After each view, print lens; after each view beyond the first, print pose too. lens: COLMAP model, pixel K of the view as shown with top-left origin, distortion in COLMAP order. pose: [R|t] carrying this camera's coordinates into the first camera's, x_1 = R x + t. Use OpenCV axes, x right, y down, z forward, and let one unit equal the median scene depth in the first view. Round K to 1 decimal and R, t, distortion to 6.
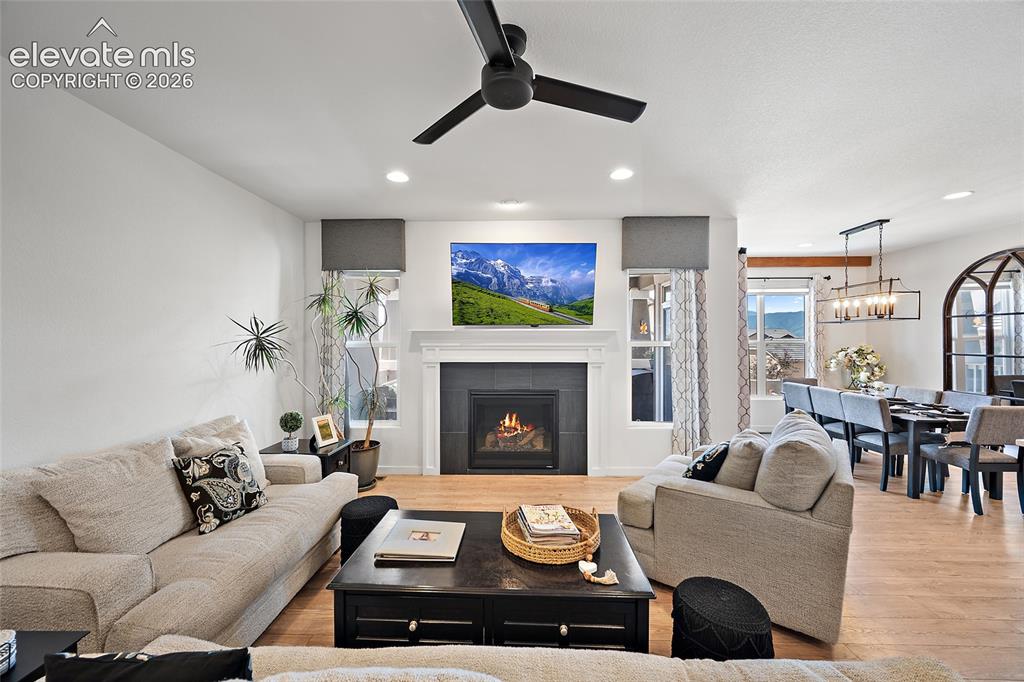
lens RADIAL K [[412.4, 0, 505.8], [0, 412.4, 337.9], [0, 0, 1]] dist [-0.002784, -0.000242]
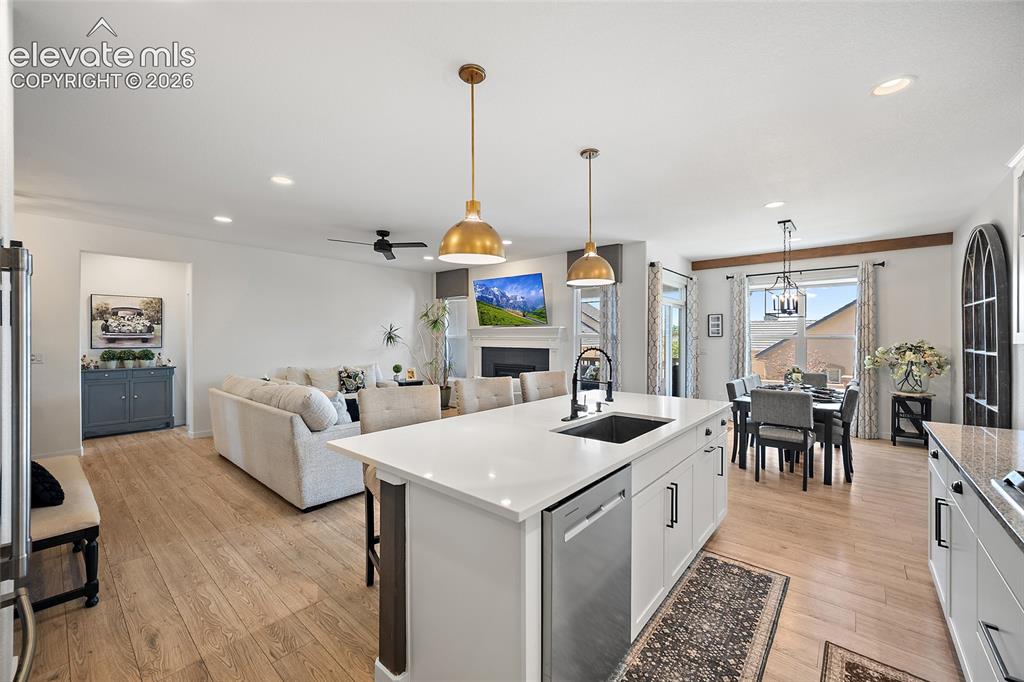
lens RADIAL K [[403.5, 0, 498.4], [0, 403.5, 343.0], [0, 0, 1]] dist [-0.001456, -0.000231]
pose [[0.770255, 0.012623, -0.637611, 1.060507], [-0.010968, 0.999918, 0.006546, 0.032063], [0.637642, 0.001951, 0.770330, -0.289815]]
